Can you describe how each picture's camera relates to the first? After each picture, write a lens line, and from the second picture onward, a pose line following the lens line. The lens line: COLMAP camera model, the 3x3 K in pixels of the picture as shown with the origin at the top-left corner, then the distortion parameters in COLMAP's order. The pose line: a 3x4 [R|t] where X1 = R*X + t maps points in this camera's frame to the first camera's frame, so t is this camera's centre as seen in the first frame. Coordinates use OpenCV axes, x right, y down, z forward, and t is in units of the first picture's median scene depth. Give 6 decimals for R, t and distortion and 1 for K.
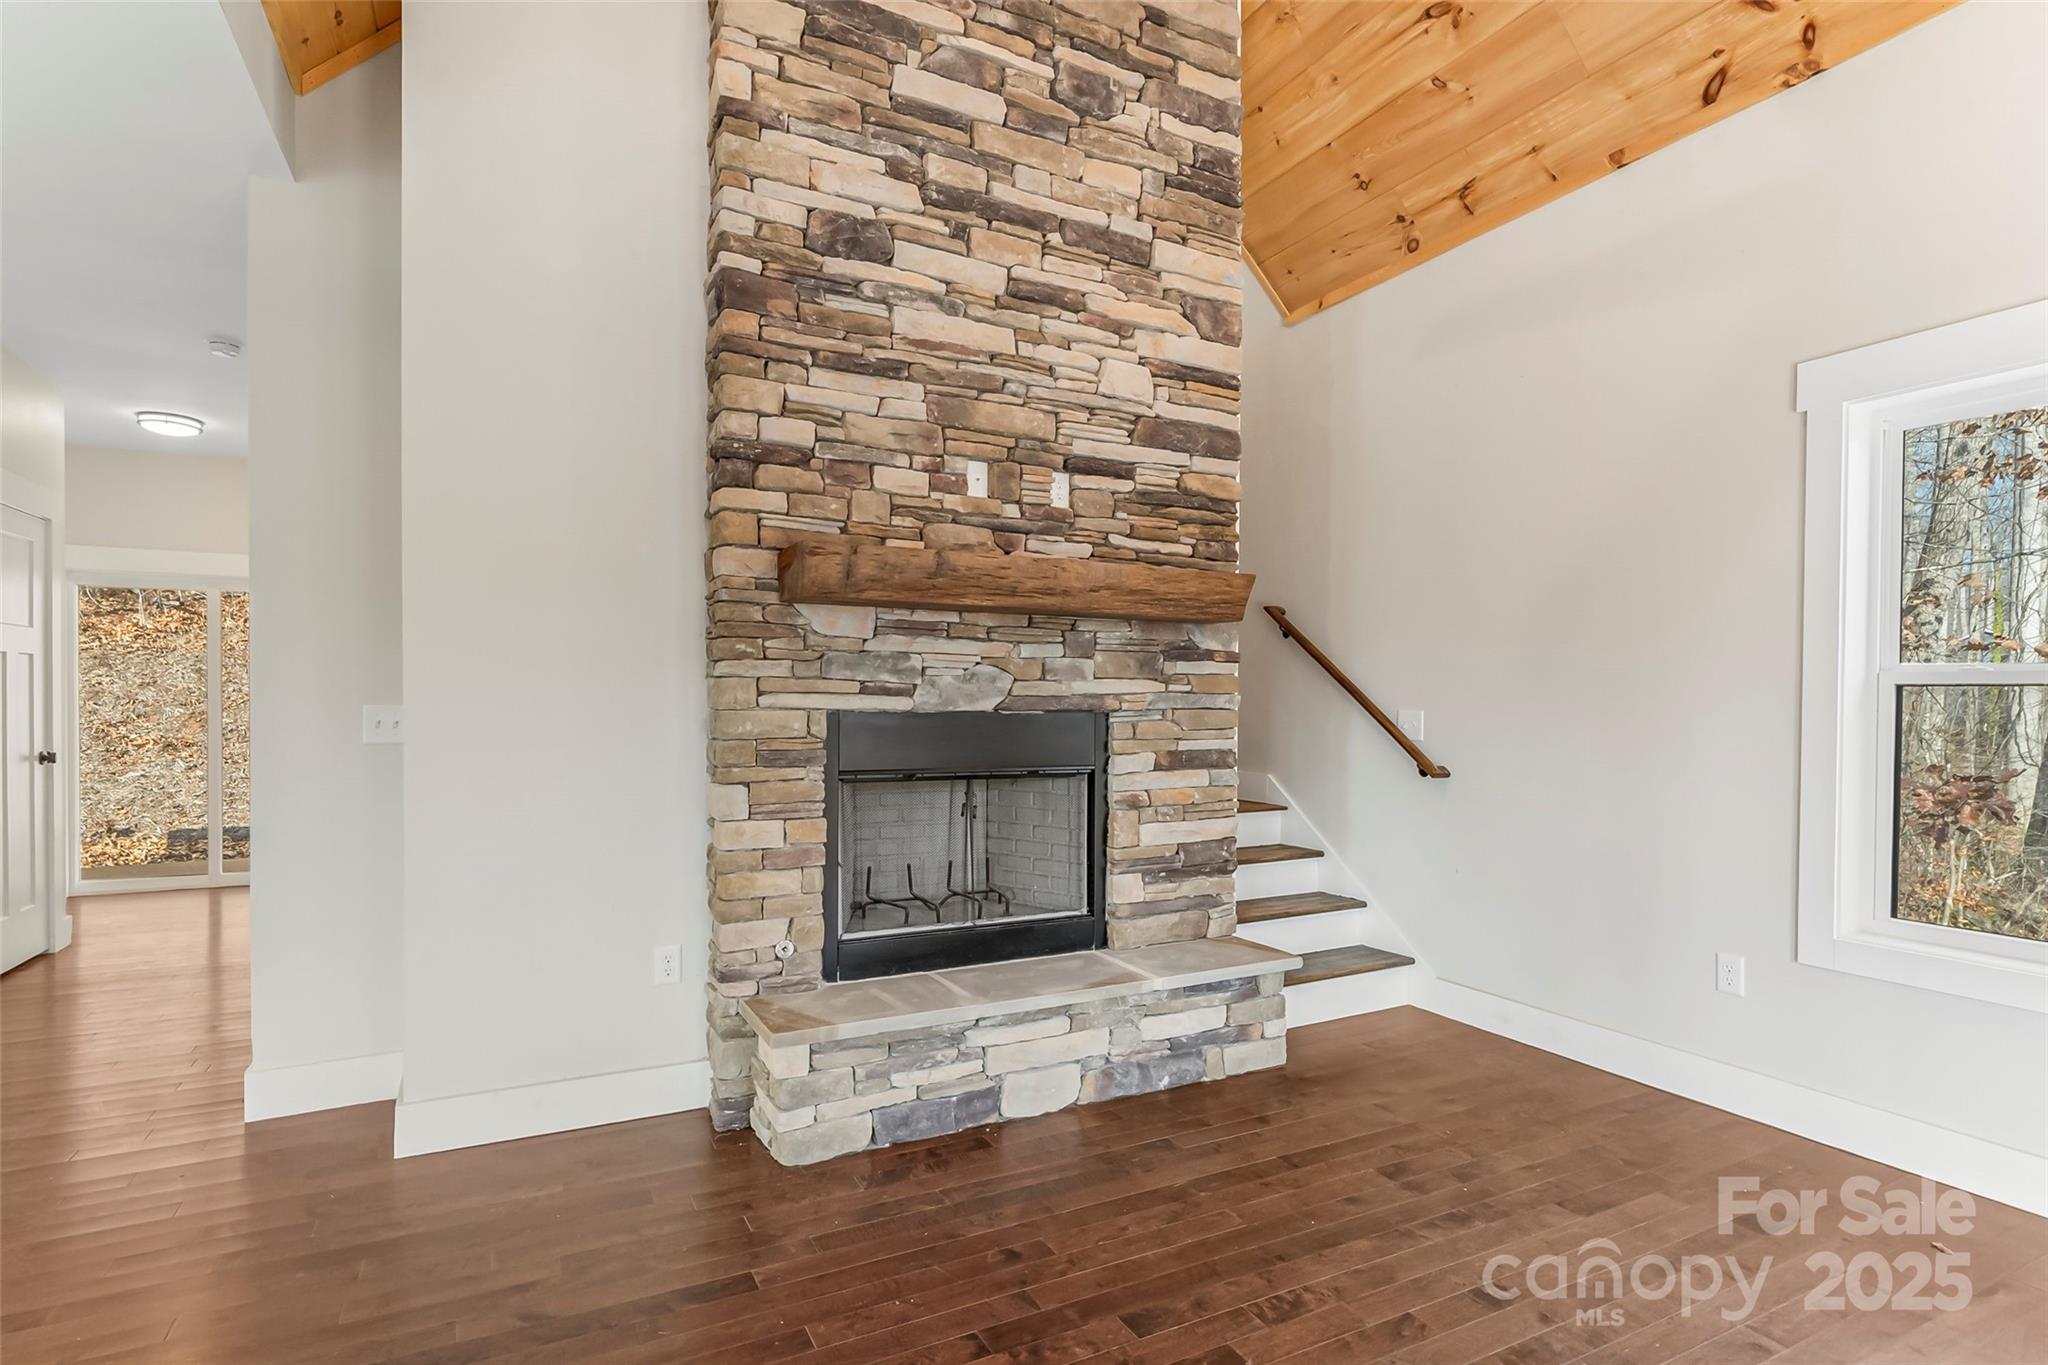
lens RADIAL K [[1002.3, 0, 1026.0], [0, 1002.3, 704.4], [0, 0, 1]] dist [-0.002753, -0.000558]
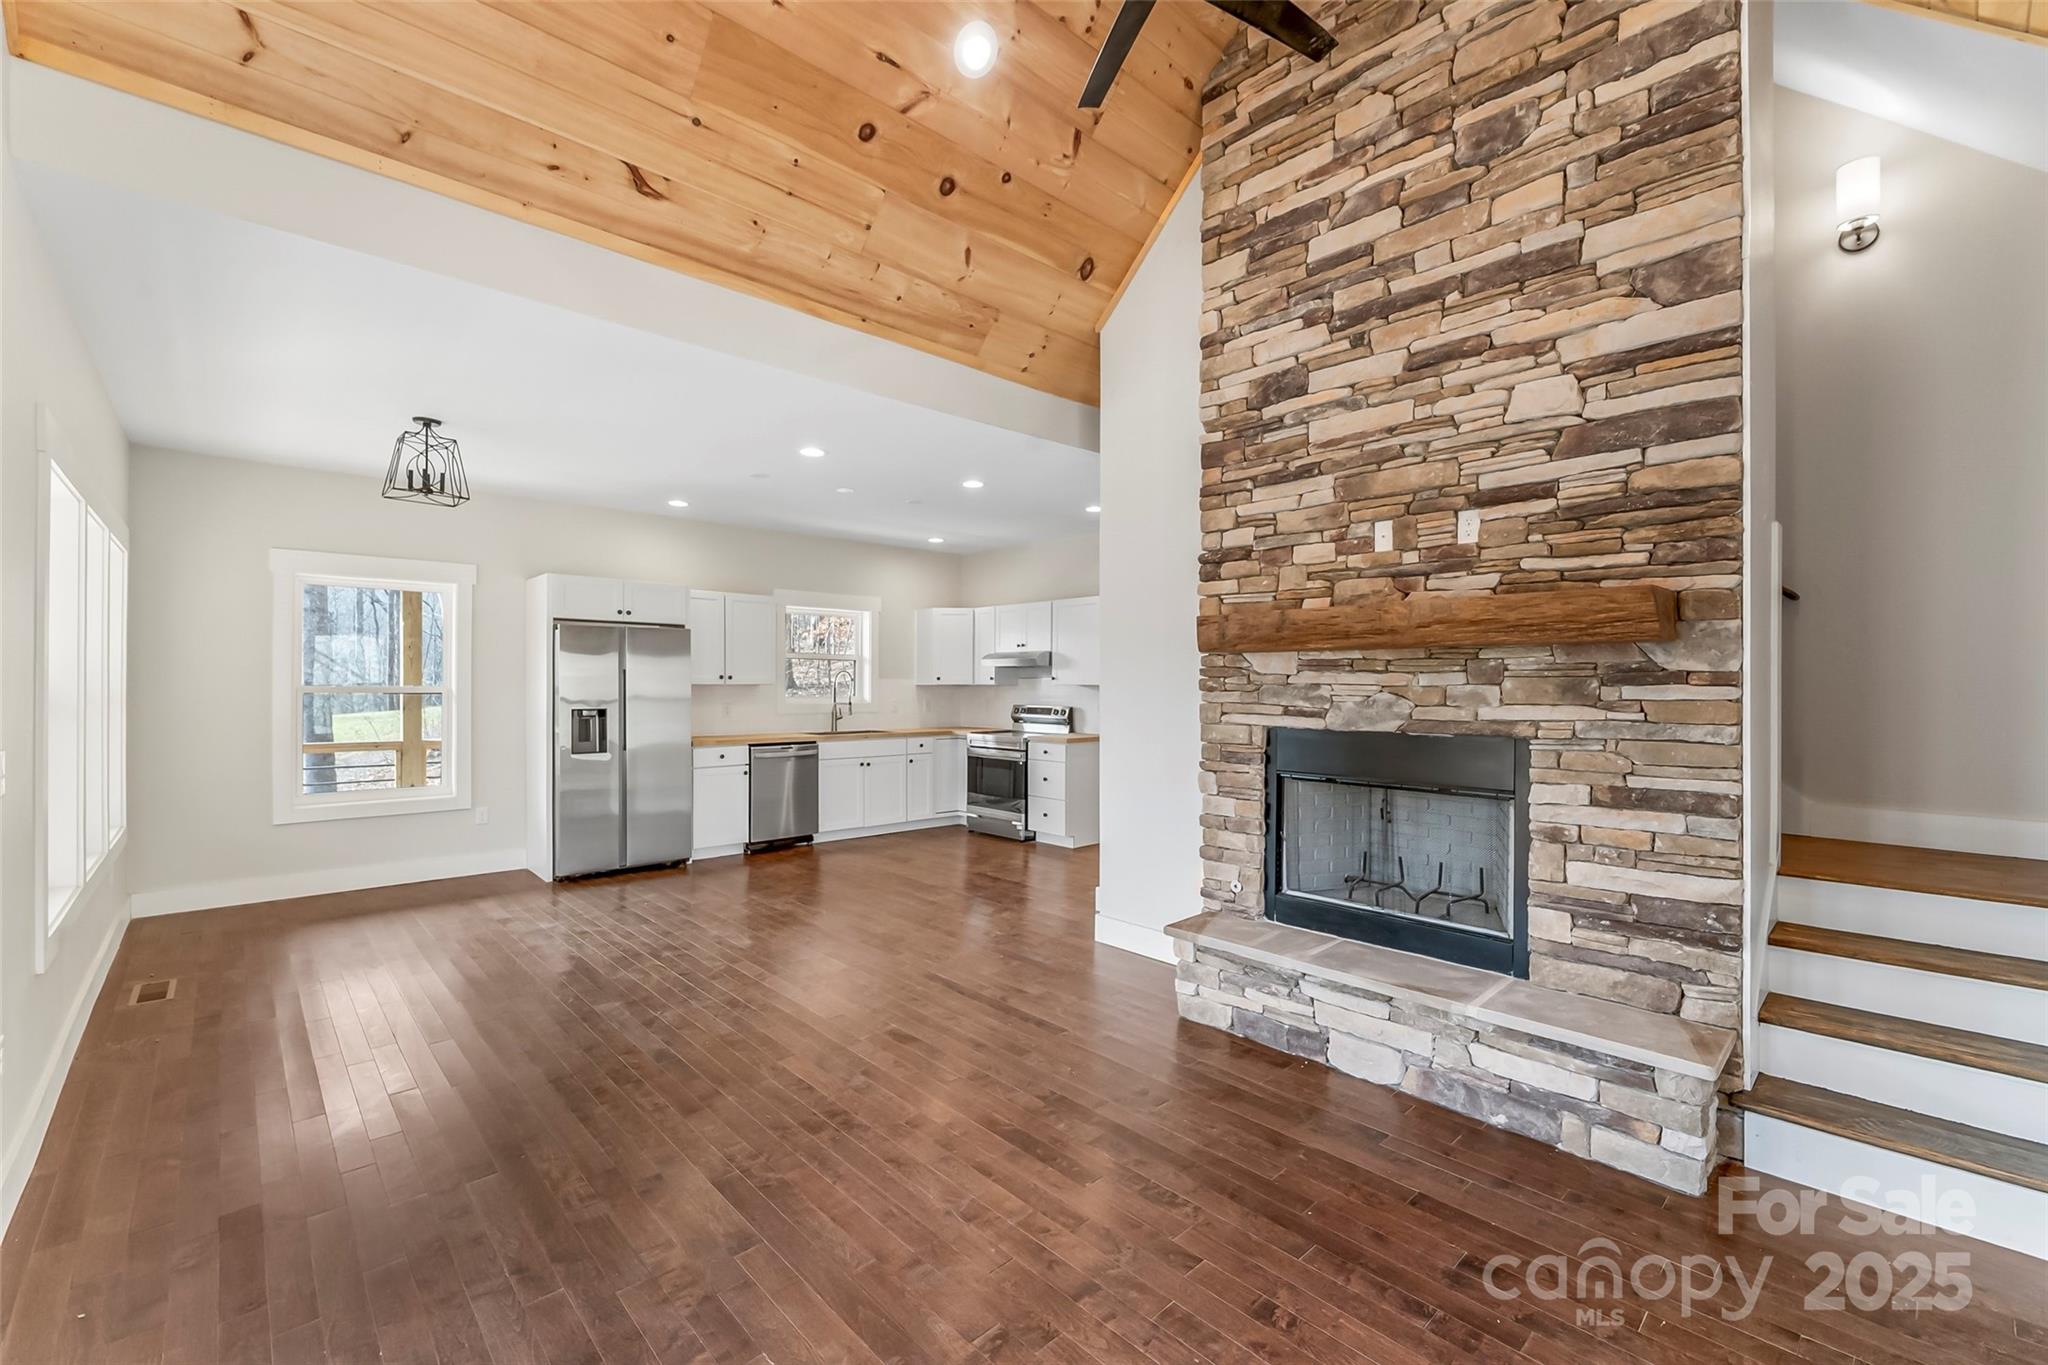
lens RADIAL K [[841.3, 0, 1028.1], [0, 841.3, 680.5], [0, 0, 1]] dist [0.002302, 0.000074]
pose [[0.288208, -0.010726, -0.957508, 0.790293], [-0.007525, 0.999881, -0.013465, -0.037589], [0.957538, 0.011087, 0.288093, 0.313353]]
